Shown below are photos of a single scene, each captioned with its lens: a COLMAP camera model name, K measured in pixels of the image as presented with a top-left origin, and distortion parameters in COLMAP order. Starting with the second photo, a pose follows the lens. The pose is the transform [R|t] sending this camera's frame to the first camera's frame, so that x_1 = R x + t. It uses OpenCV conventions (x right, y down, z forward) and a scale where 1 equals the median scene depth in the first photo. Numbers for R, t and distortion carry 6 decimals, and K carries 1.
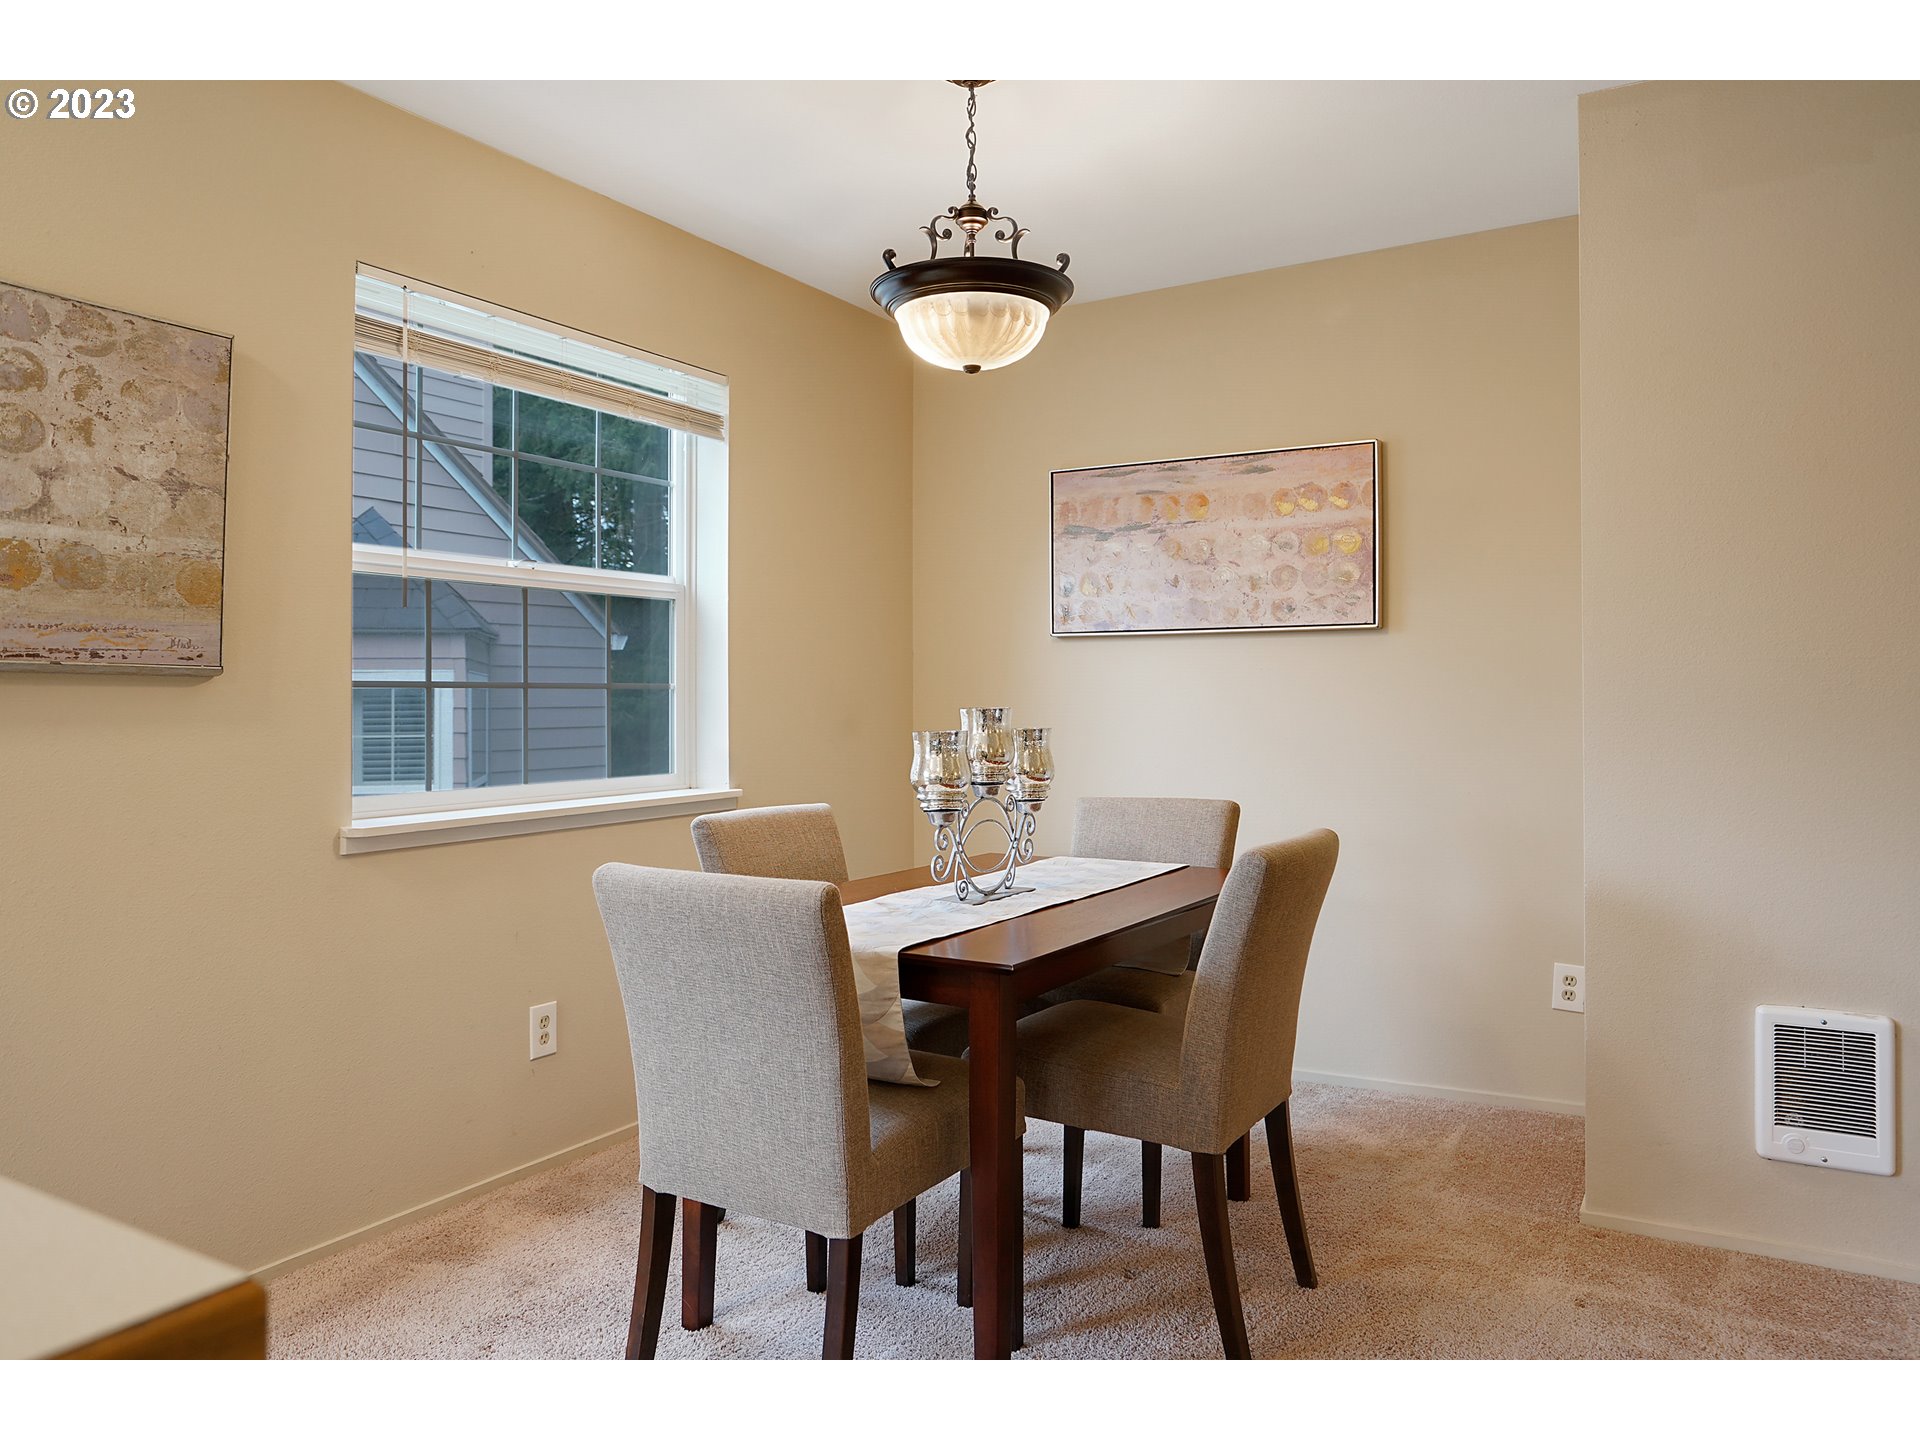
lens RADIAL K [[1304.7, 0, 955.9], [0, 1304.7, 695.1], [0, 0, 1]] dist [-0.031824, 0.002736]
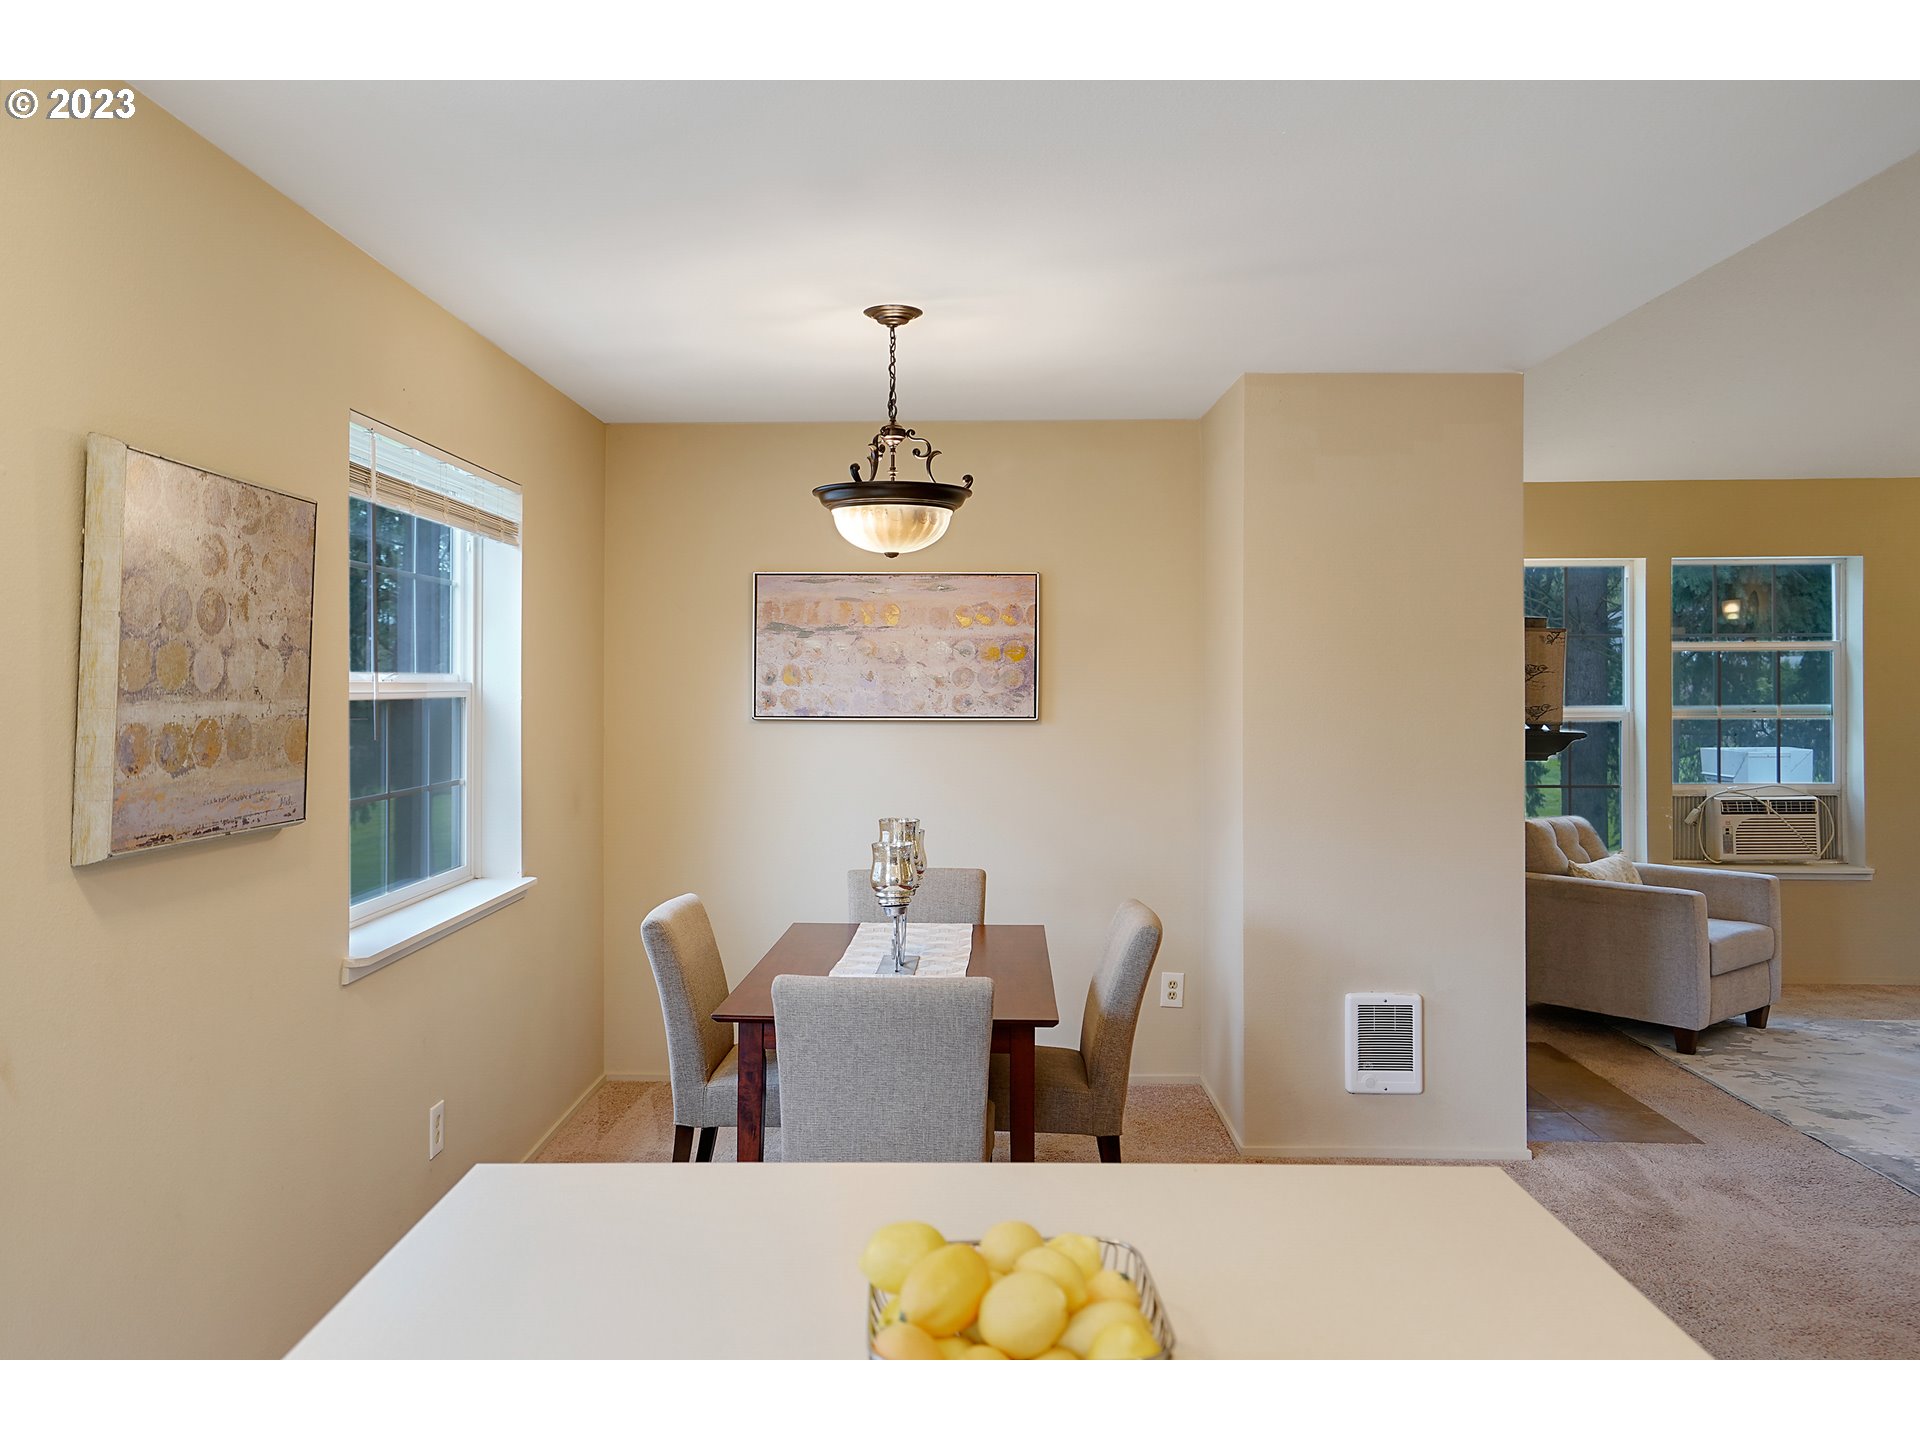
lens RADIAL K [[1442.7, 0, 920.7], [0, 1442.7, 680.8], [0, 0, 1]] dist [-0.006022, 0.073417]
pose [[0.869088, 0.005746, 0.494623, -0.696994], [-0.007308, 0.999973, 0.001224, -0.135155], [-0.494603, -0.004679, 0.869107, -0.253614]]
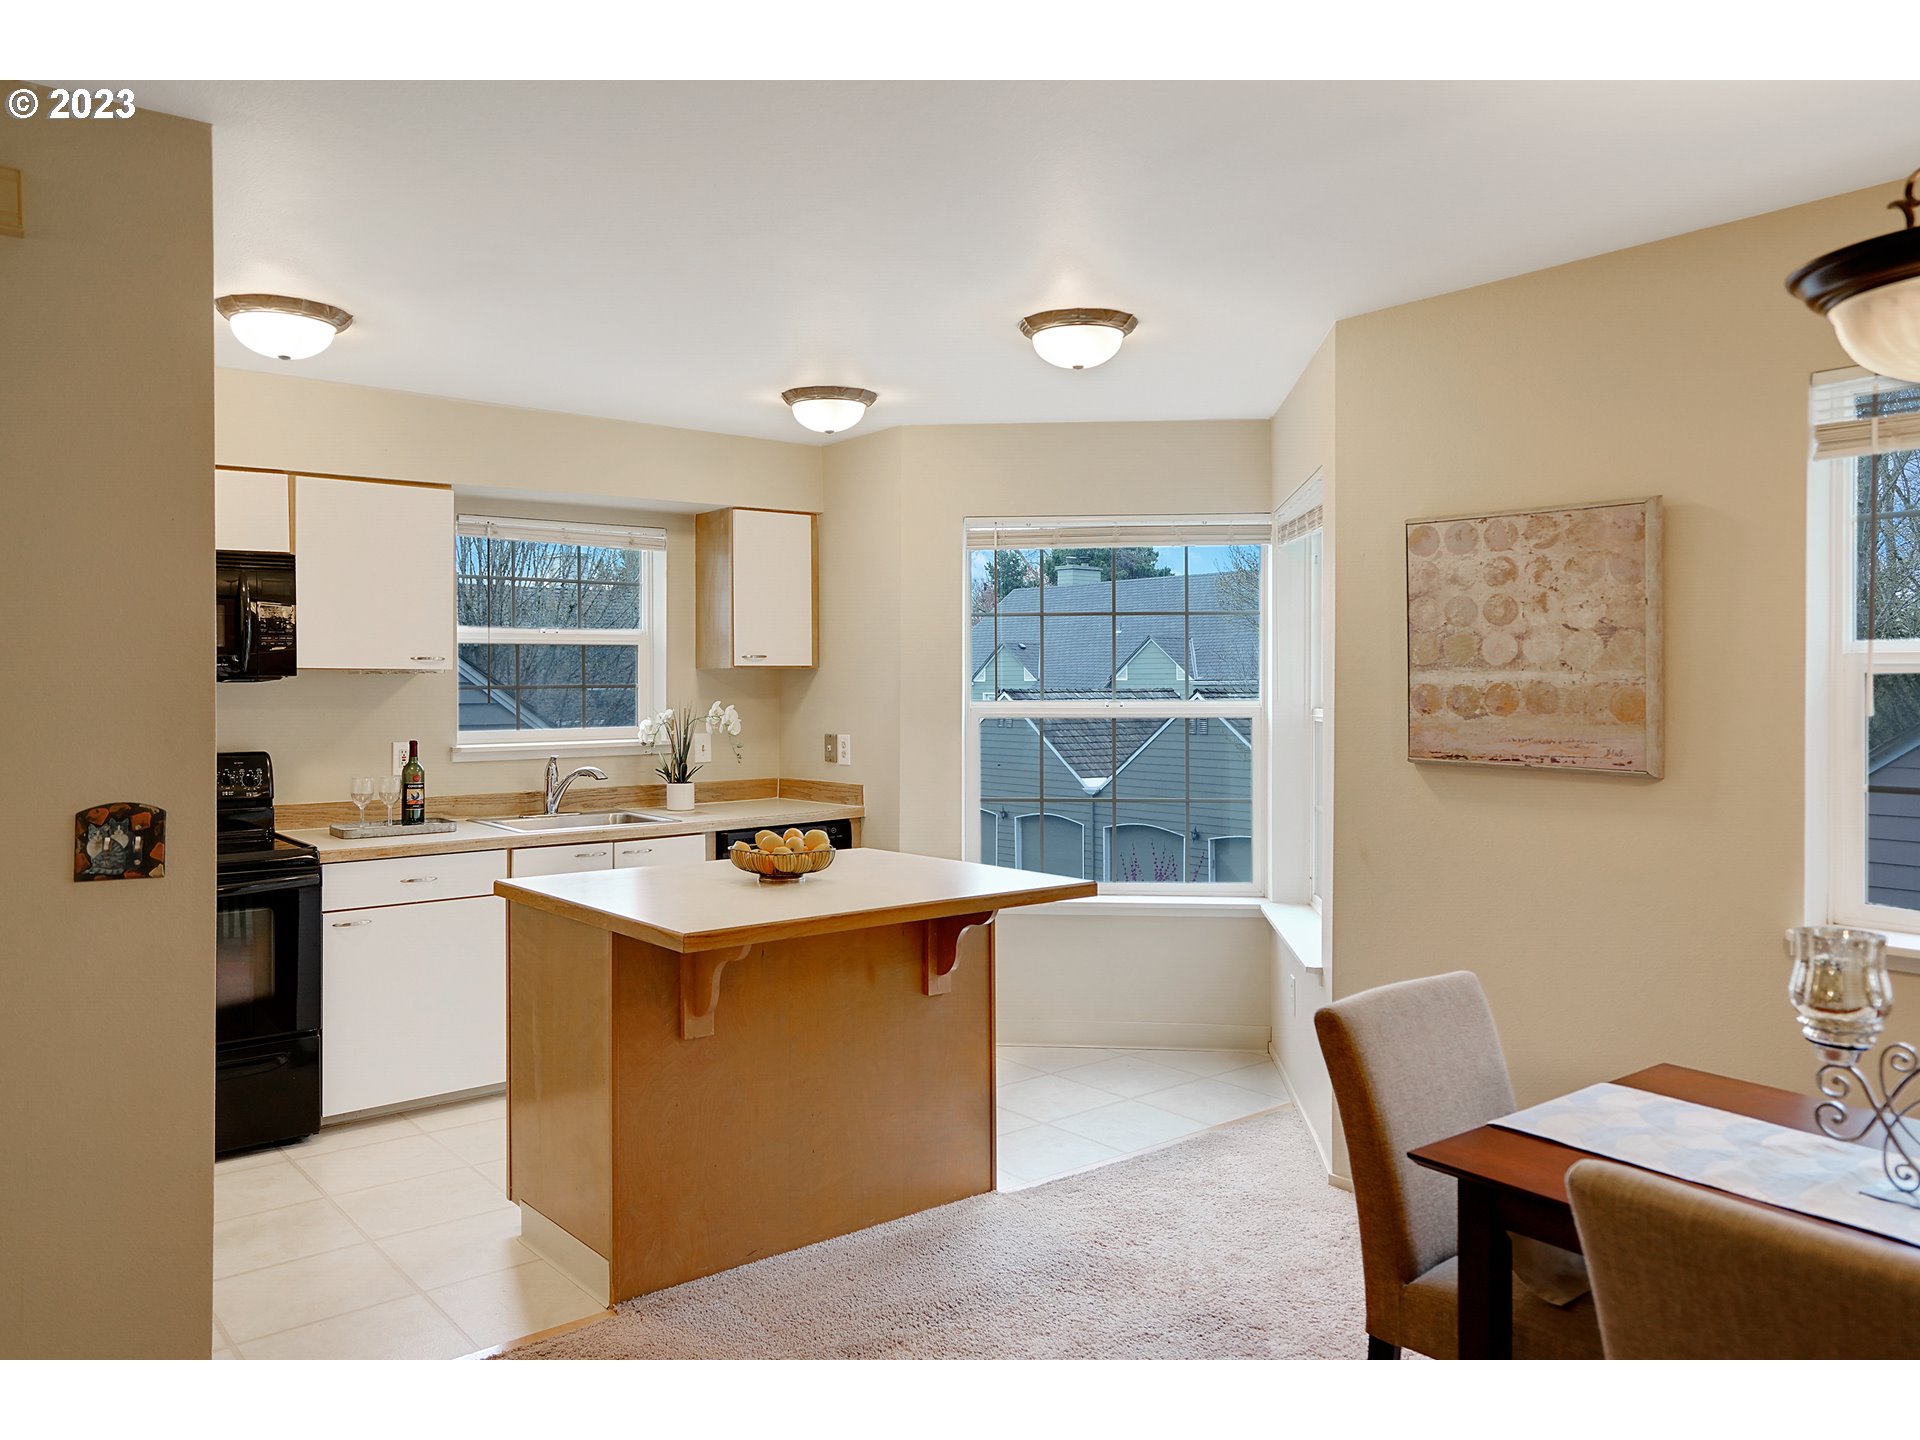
lens RADIAL K [[1380.4, 0, 922.2], [0, 1380.4, 689.7], [0, 0, 1]] dist [-0.019764, 0.039588]
pose [[-0.363494, 0.014886, -0.931478, 0.879712], [0.011293, 0.999869, 0.011573, -0.120171], [0.931528, -0.006312, -0.363614, 0.816607]]
